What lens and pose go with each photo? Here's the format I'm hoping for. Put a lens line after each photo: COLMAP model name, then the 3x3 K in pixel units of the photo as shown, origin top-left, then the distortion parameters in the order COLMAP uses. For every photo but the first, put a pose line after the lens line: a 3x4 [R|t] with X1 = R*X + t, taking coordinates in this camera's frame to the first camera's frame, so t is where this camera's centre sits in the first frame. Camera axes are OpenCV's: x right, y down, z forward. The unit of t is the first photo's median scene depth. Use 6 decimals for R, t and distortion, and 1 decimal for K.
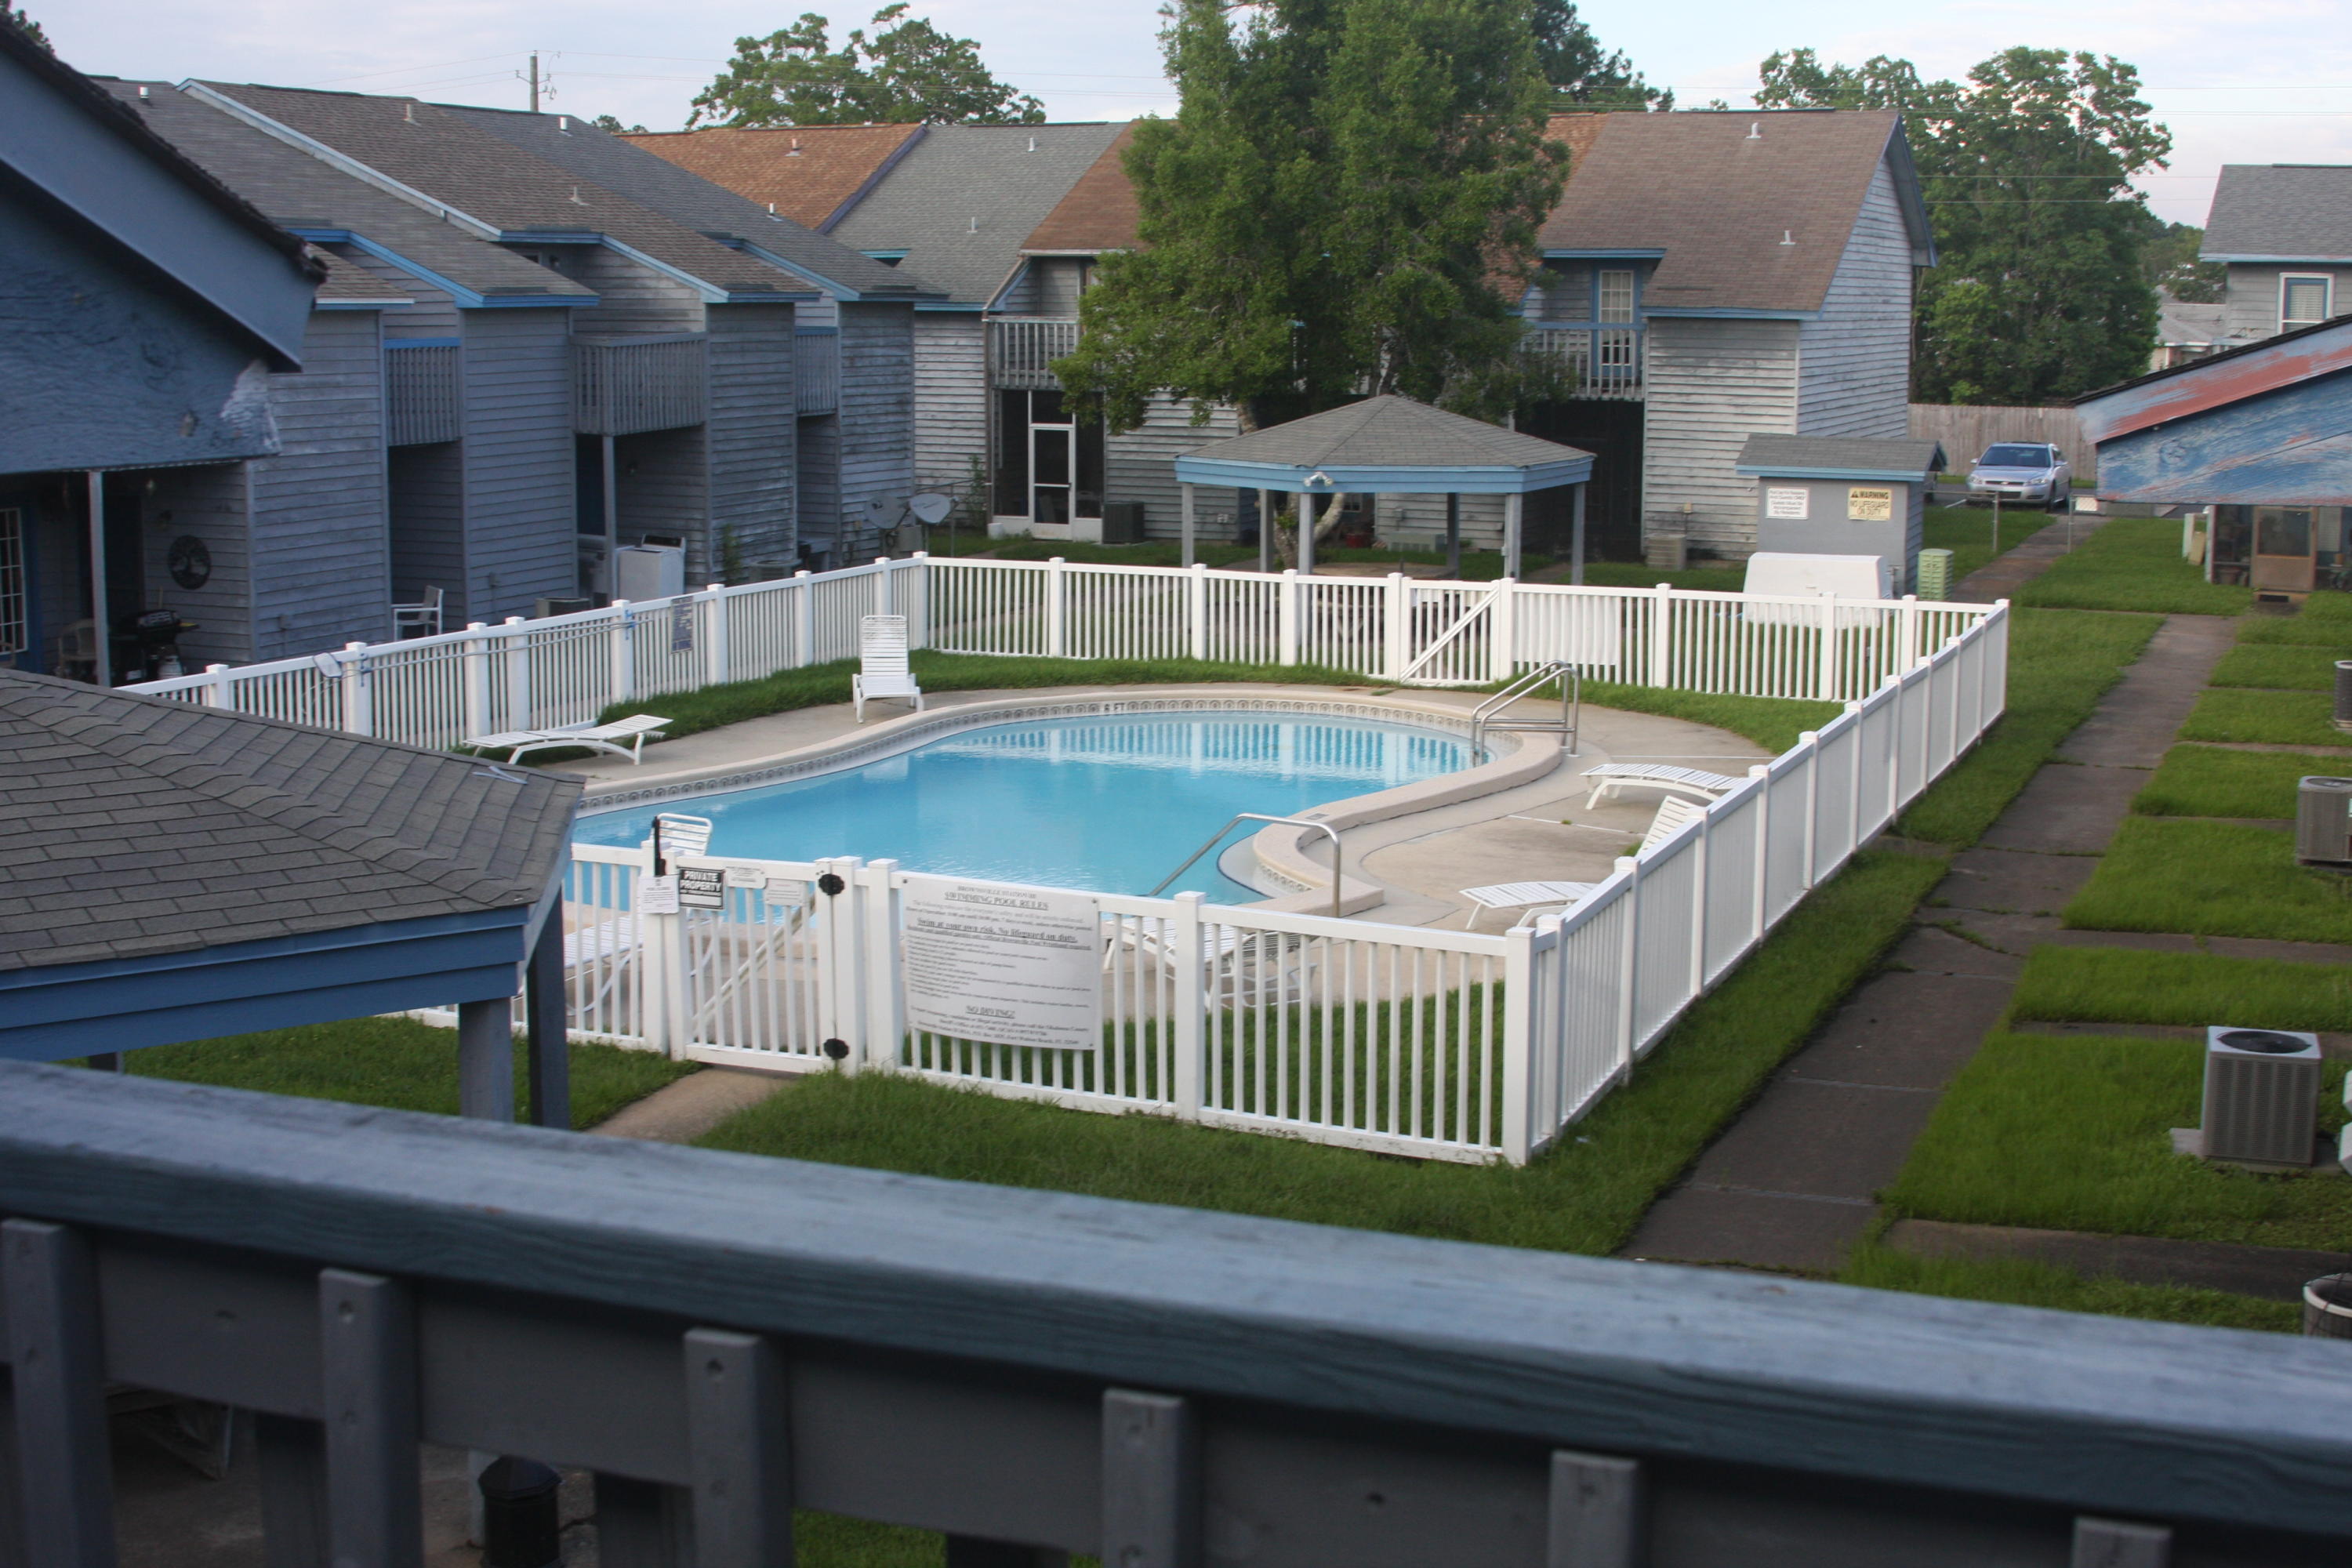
lens RADIAL K [[3104.4, 0, 1176.0], [0, 3104.4, 784.0], [0, 0, 1]] dist [-0.159215, 0.113657]
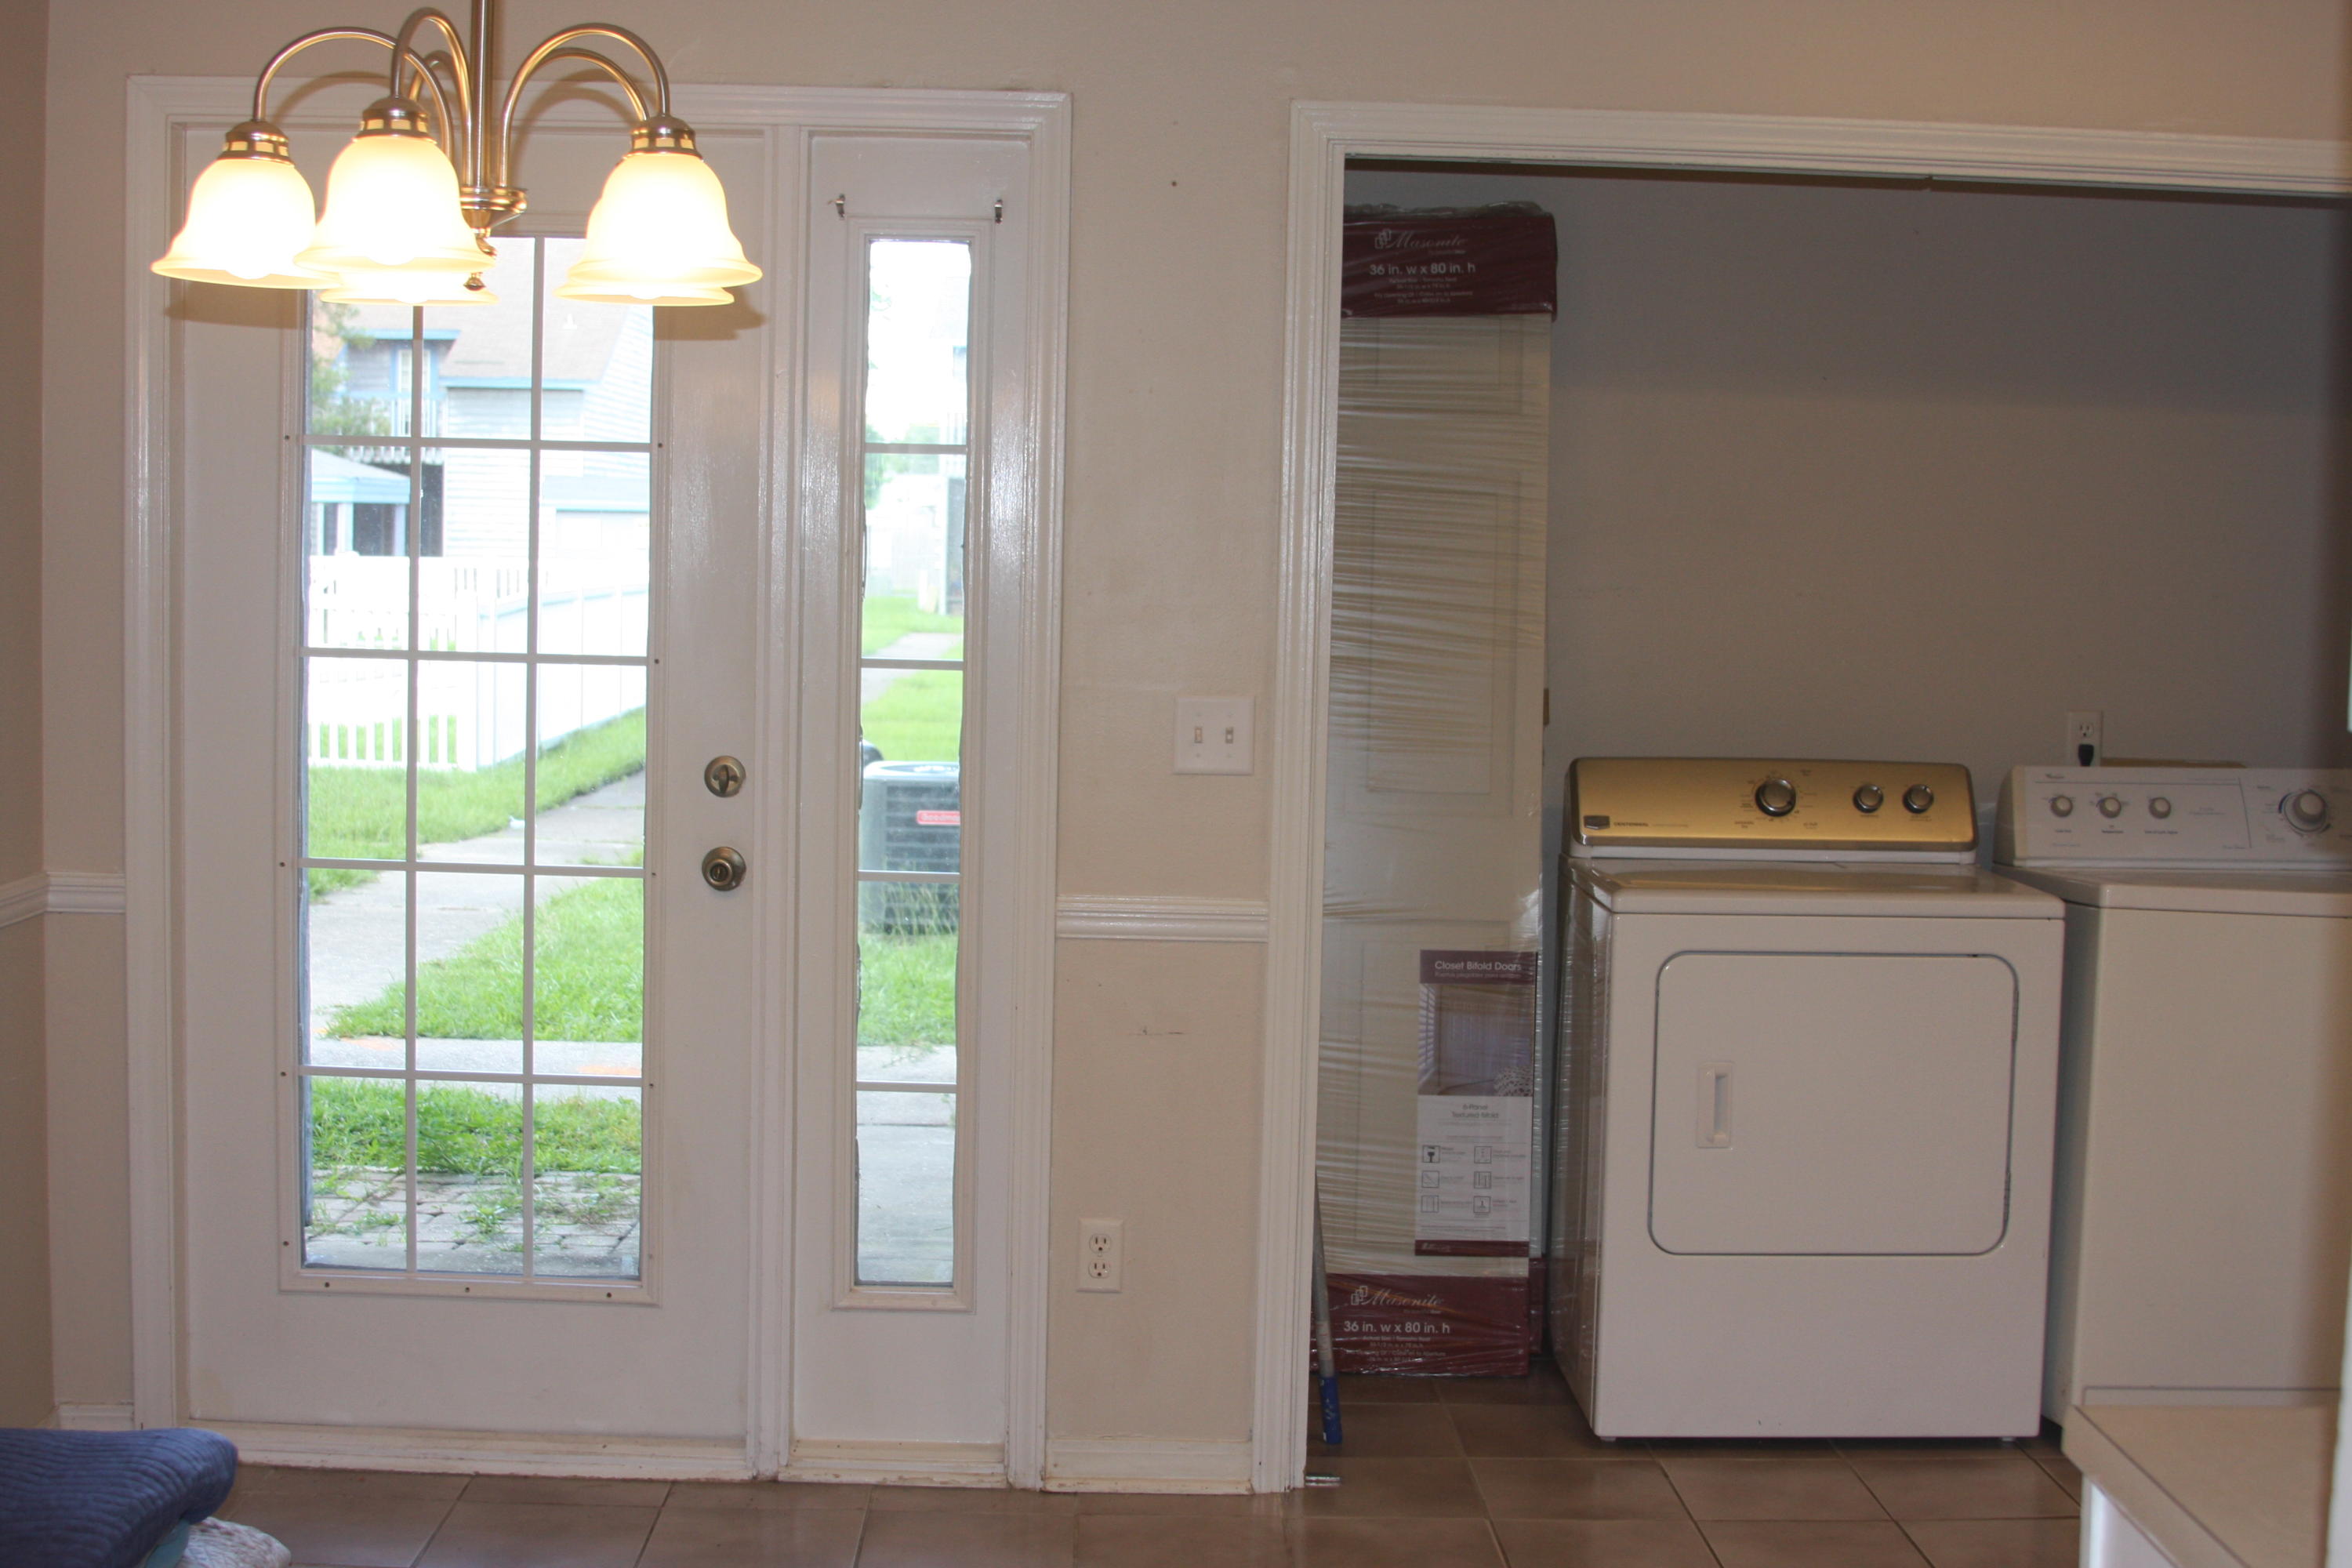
lens RADIAL K [[3104.4, 0, 1176.0], [0, 3104.4, 784.0], [0, 0, 1]] dist [-0.159215, 0.113657]
pose [[0.919125, -0.014912, 0.393684, -0.047791], [0.044314, 0.996855, -0.065702, 0.084368], [-0.391466, 0.077834, 0.916895, -0.116287]]
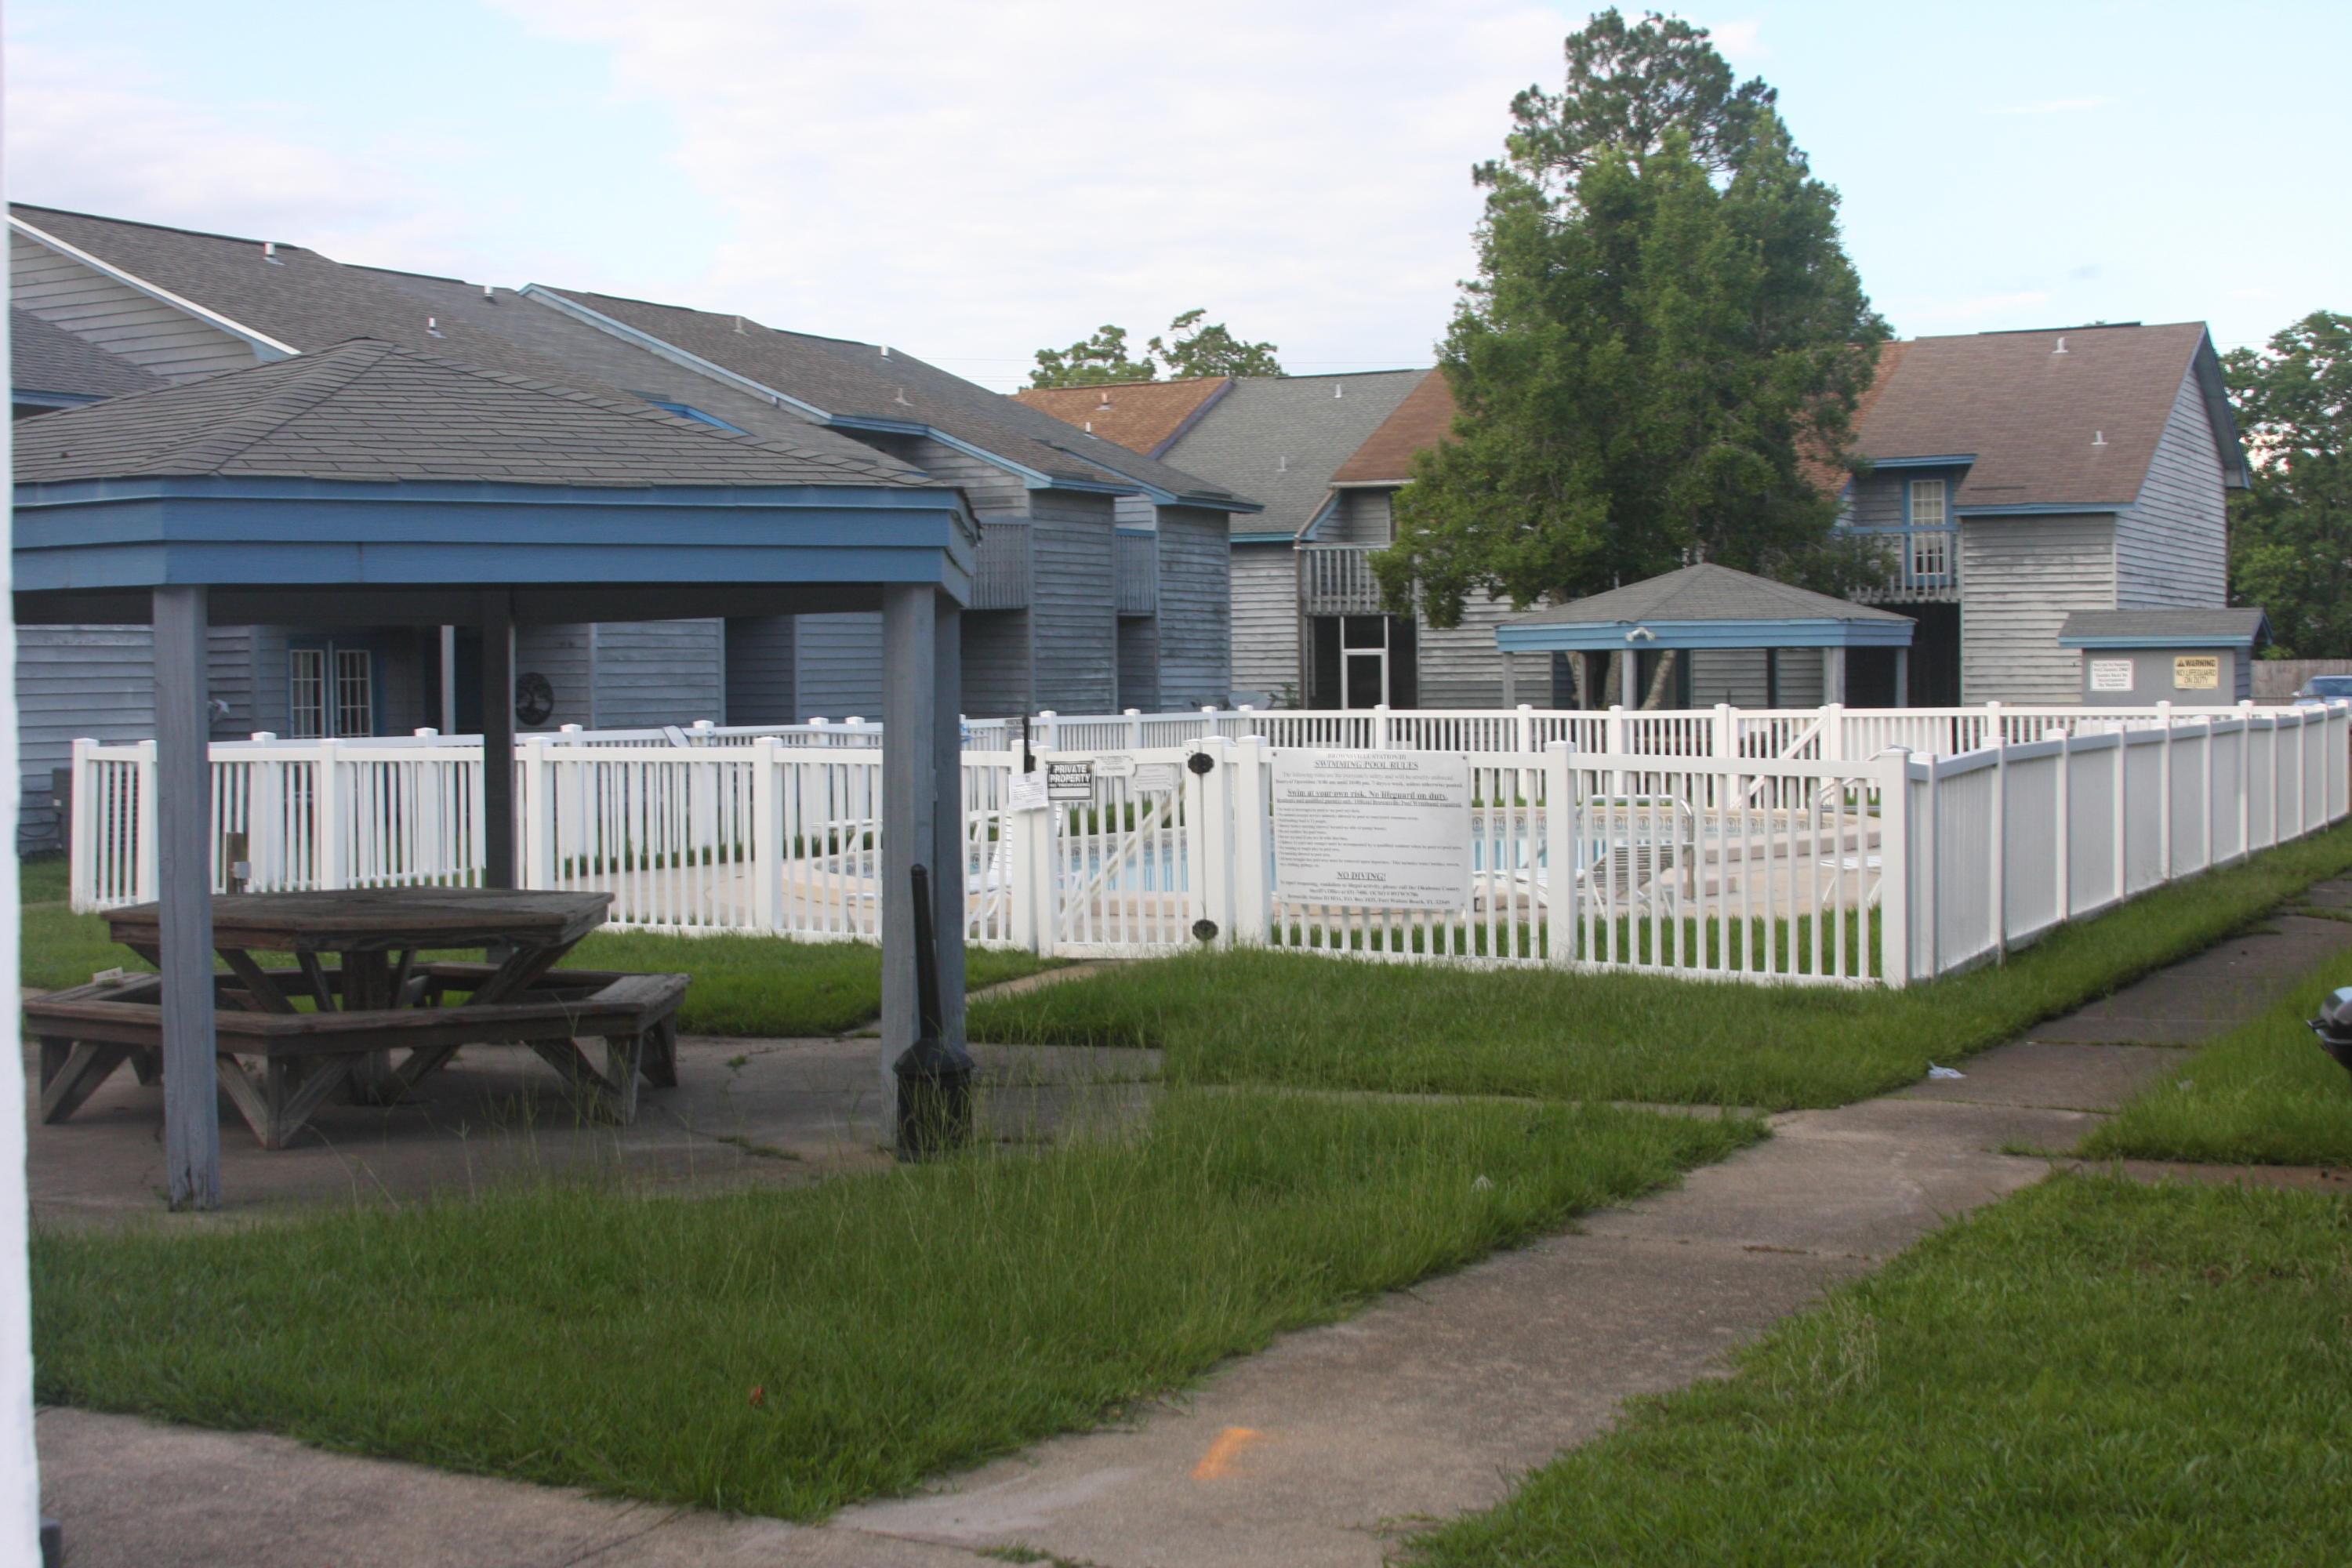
lens RADIAL K [[3134.3, 0, 1176.0], [0, 3134.3, 784.0], [0, 0, 1]] dist [-0.159158, 0.121119]
pose [[0.995703, -0.013060, -0.091674, -0.010319], [0.001421, 0.992043, -0.125890, 0.067826], [0.092588, 0.125219, 0.987799, -0.004727]]
